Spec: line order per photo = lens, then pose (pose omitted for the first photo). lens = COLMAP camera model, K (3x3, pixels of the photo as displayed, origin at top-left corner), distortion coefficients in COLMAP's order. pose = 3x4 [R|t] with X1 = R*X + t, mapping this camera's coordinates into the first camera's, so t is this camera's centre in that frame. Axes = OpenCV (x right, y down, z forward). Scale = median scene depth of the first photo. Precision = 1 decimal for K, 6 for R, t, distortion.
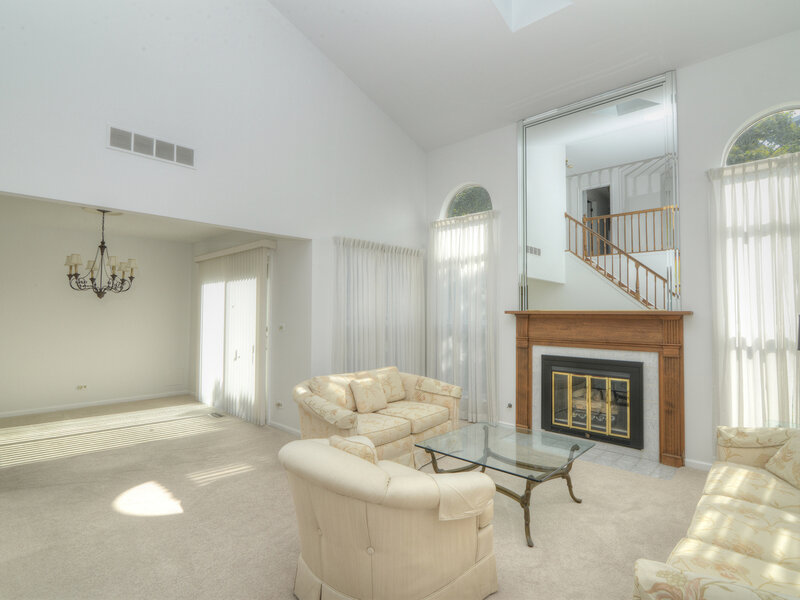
lens RADIAL K [[414.8, 0, 400.0], [0, 414.8, 297.7], [0, 0, 1]] dist [-0.005670, 0.000303]
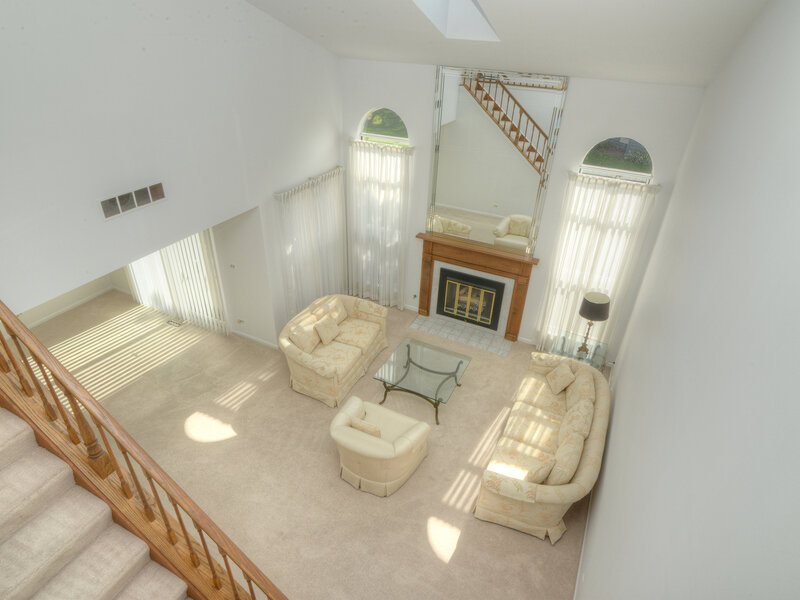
lens RADIAL K [[468.5, 0, 399.0], [0, 468.5, 302.3], [0, 0, 1]] dist [-0.018530, 0.002278]
pose [[0.955852, -0.132422, 0.262319, -0.223425], [-0.037275, 0.830849, 0.555248, -0.663092], [-0.291474, -0.540513, 0.789232, -0.252329]]
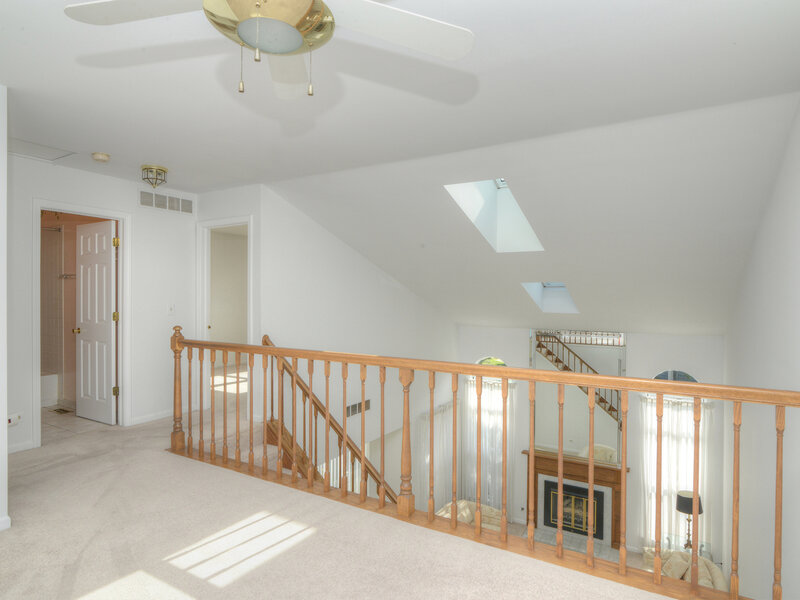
lens RADIAL K [[468.5, 0, 398.7], [0, 468.5, 297.6], [0, 0, 1]] dist [-0.018530, 0.002278]
pose [[0.977874, -0.003415, 0.209168, -0.644093], [-0.005478, 0.999106, 0.041922, -0.701236], [-0.209124, -0.042140, 0.976981, -0.686760]]
